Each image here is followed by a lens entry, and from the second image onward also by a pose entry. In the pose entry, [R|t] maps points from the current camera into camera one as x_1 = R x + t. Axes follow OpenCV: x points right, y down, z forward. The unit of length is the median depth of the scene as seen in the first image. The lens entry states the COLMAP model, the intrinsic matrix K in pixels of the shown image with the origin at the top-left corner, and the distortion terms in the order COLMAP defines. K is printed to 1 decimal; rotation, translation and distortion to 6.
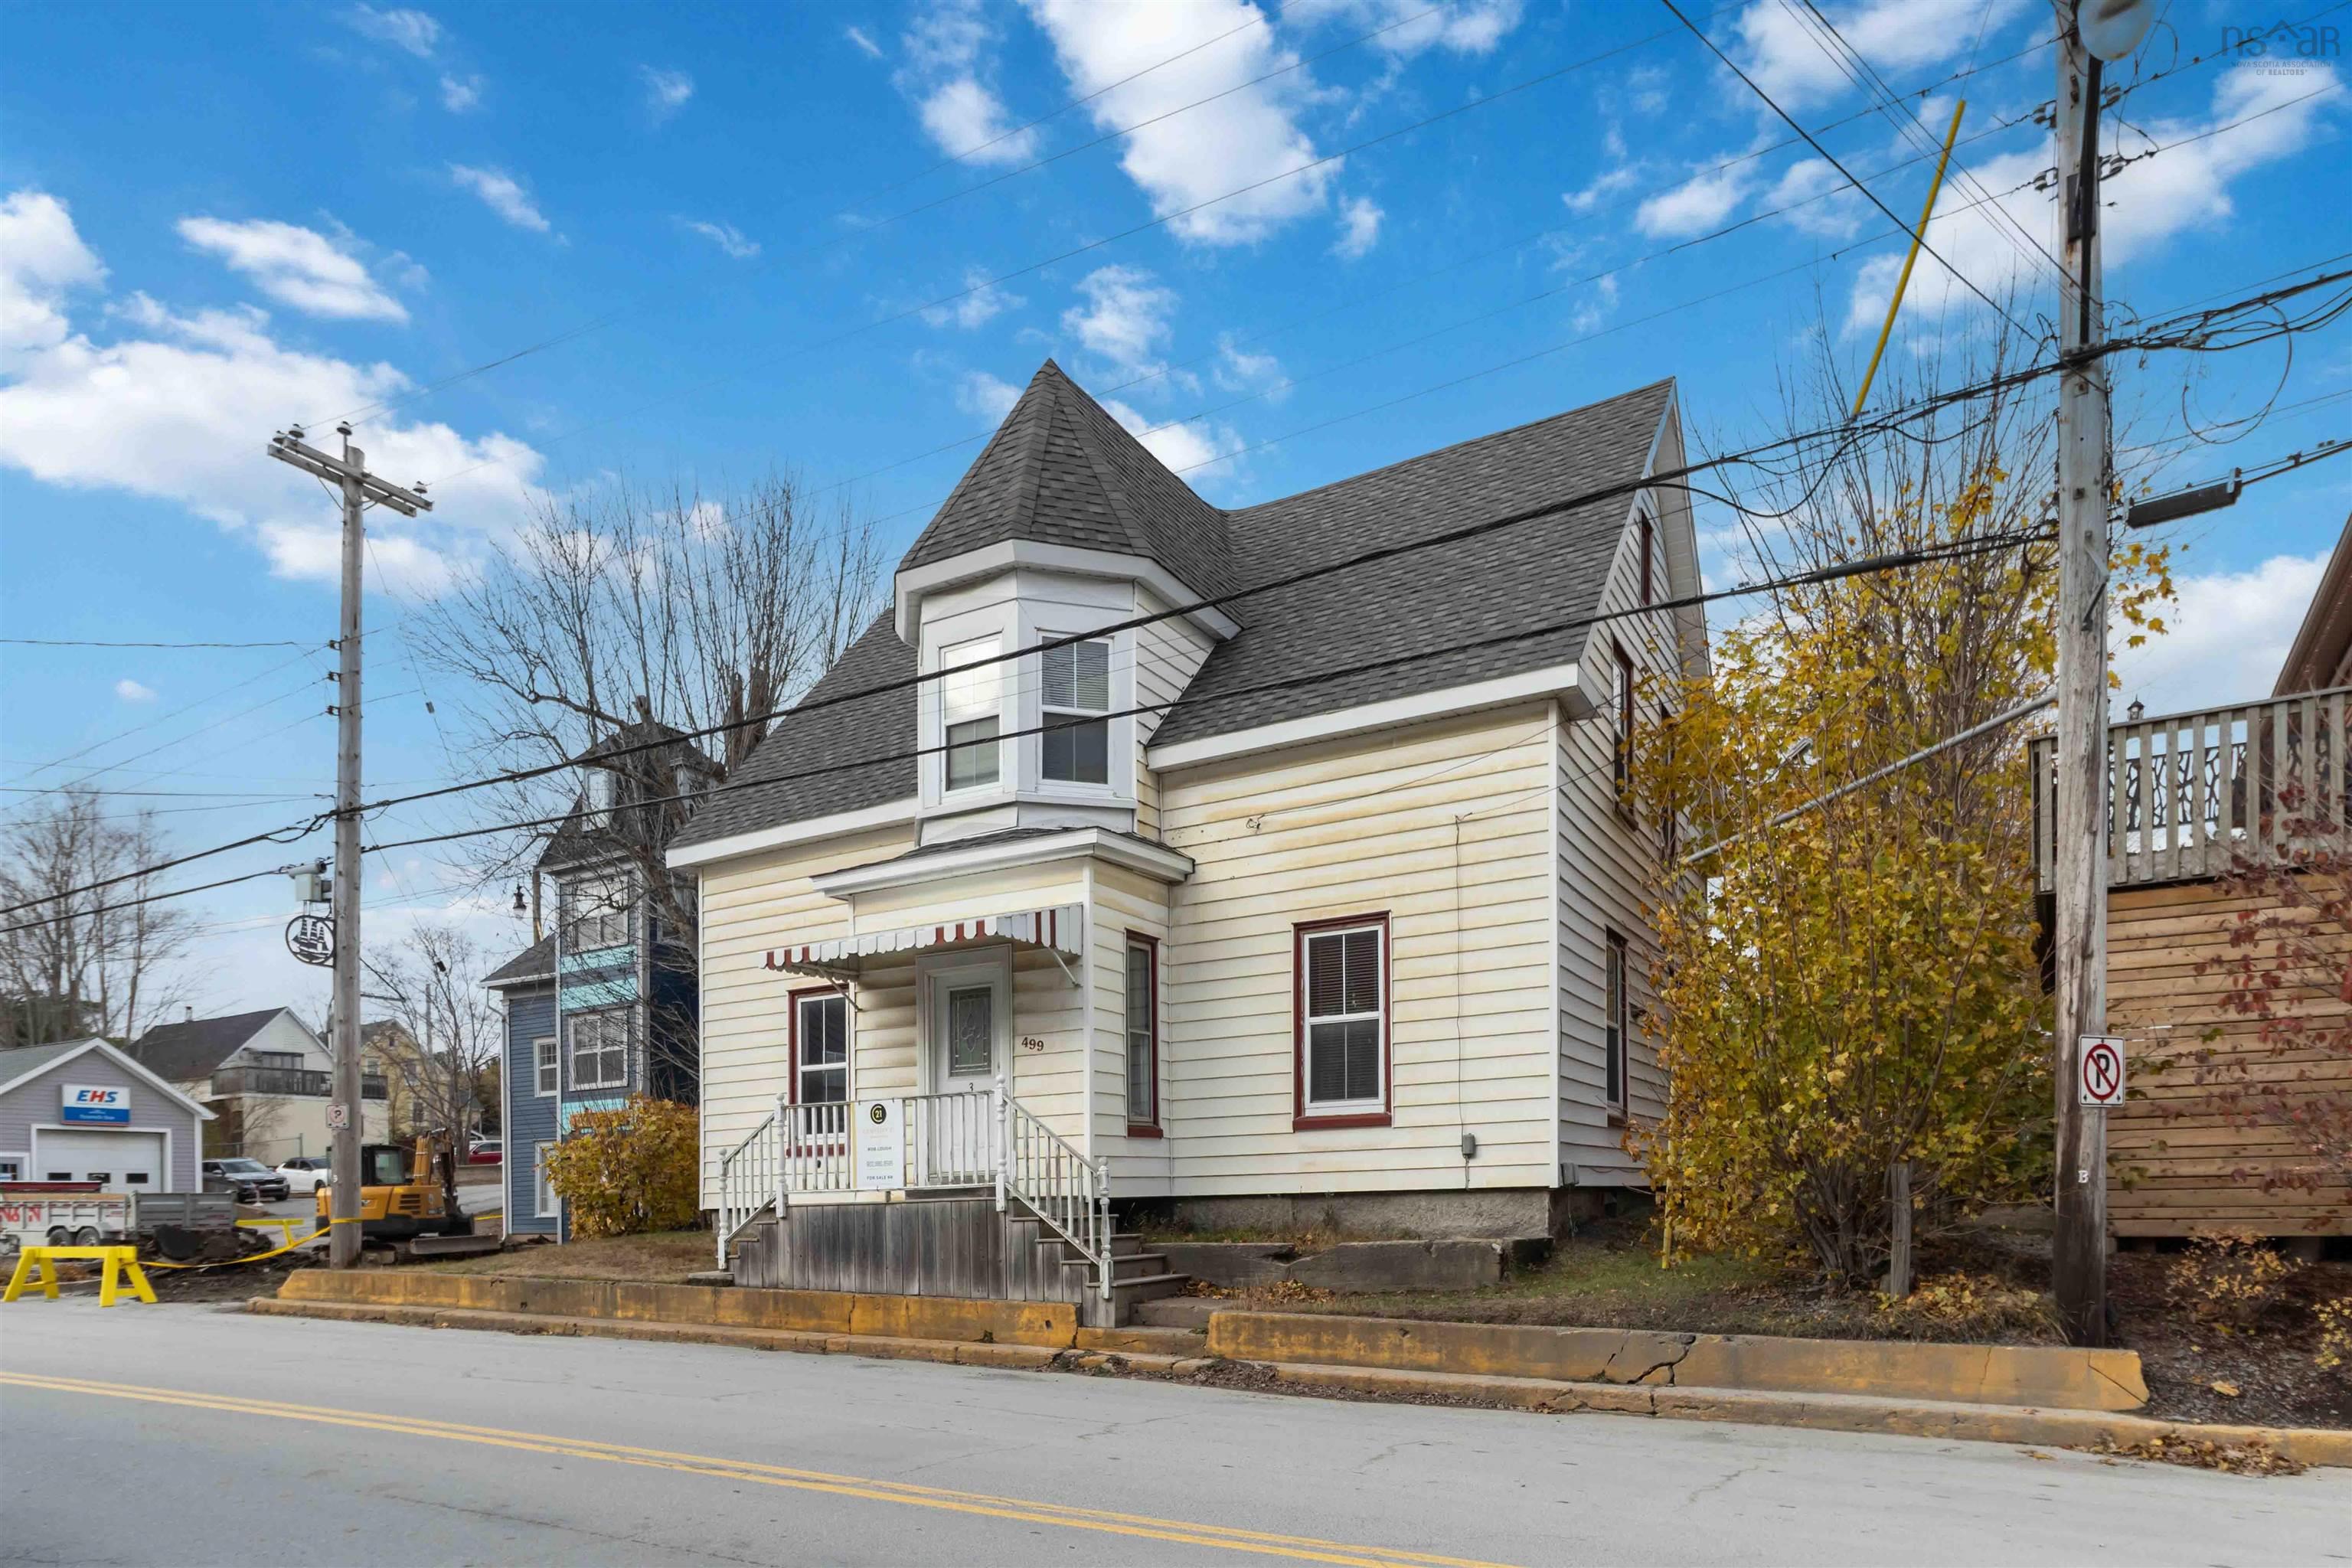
lens RADIAL K [[1331.3, 0, 1179.5], [0, 1331.3, 842.9], [0, 0, 1]] dist [-0.001778, -0.000502]
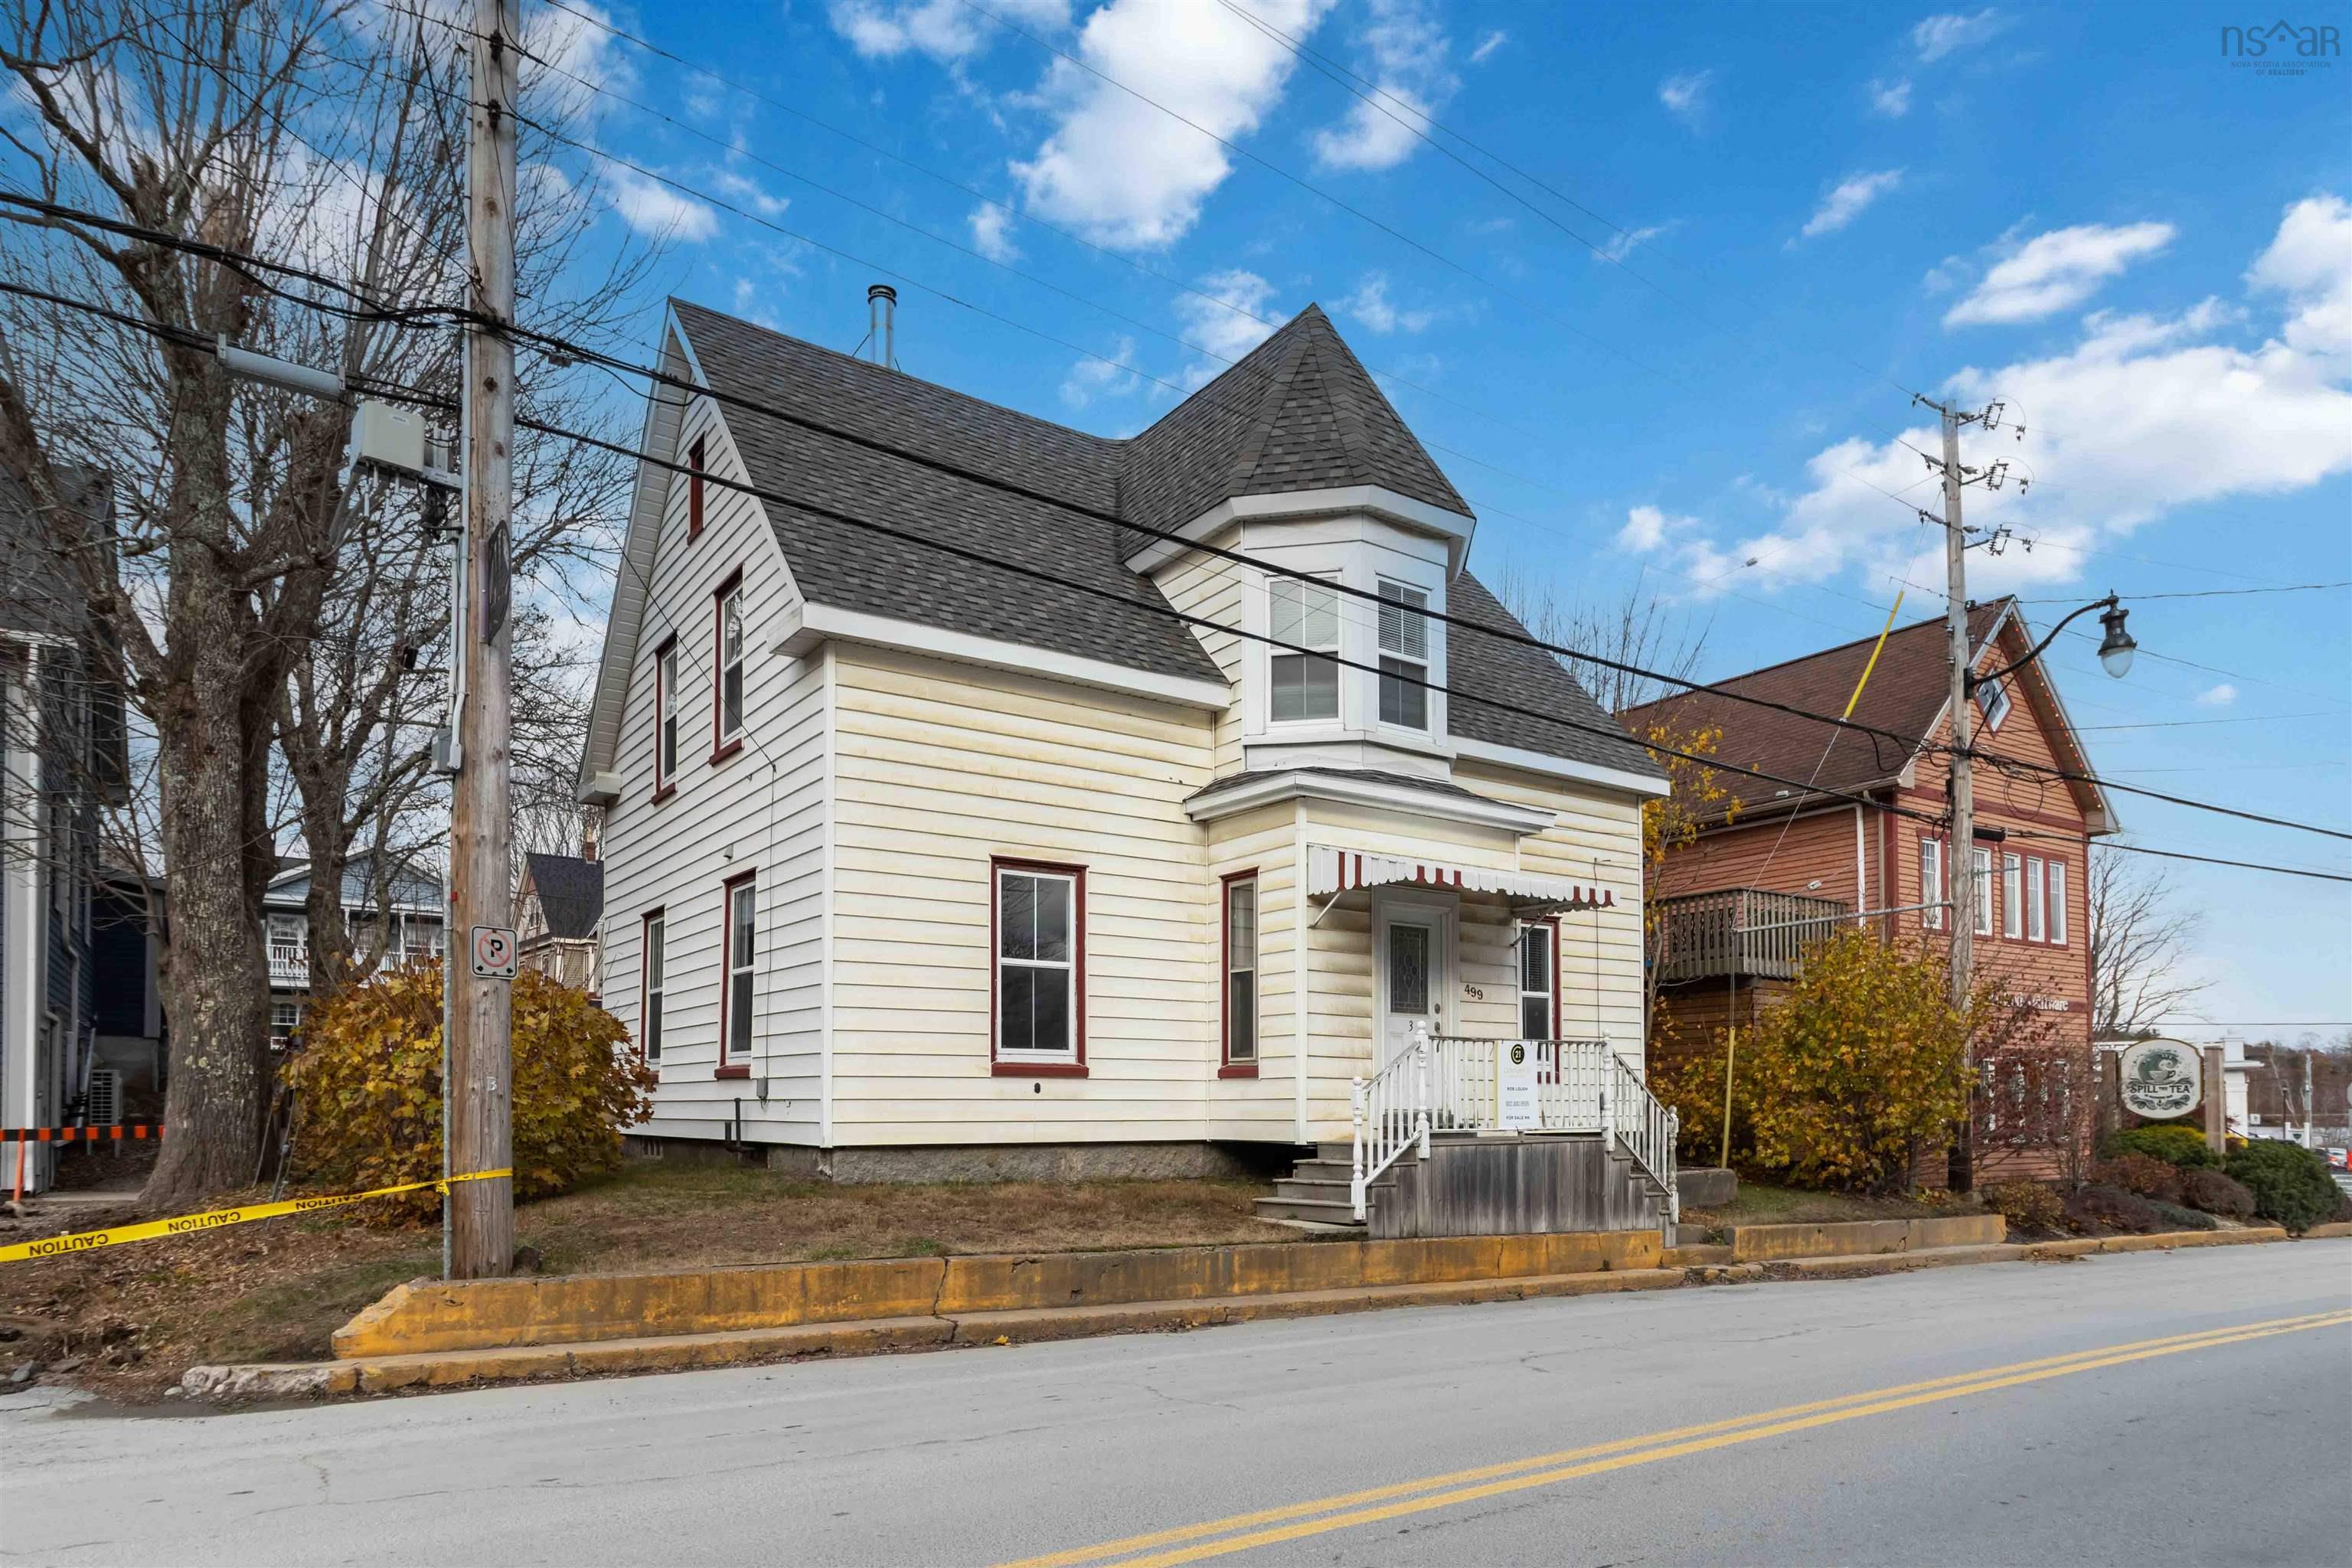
lens RADIAL K [[1433.0, 0, 1176.0], [0, 1433.0, 784.0], [0, 0, 1]] dist [0.007481, 0.000811]
pose [[0.452224, 0.224793, 0.863111, -1.148984], [-0.223870, 0.965346, -0.134124, 0.185604], [-0.863351, -0.132570, 0.486877, 0.640690]]
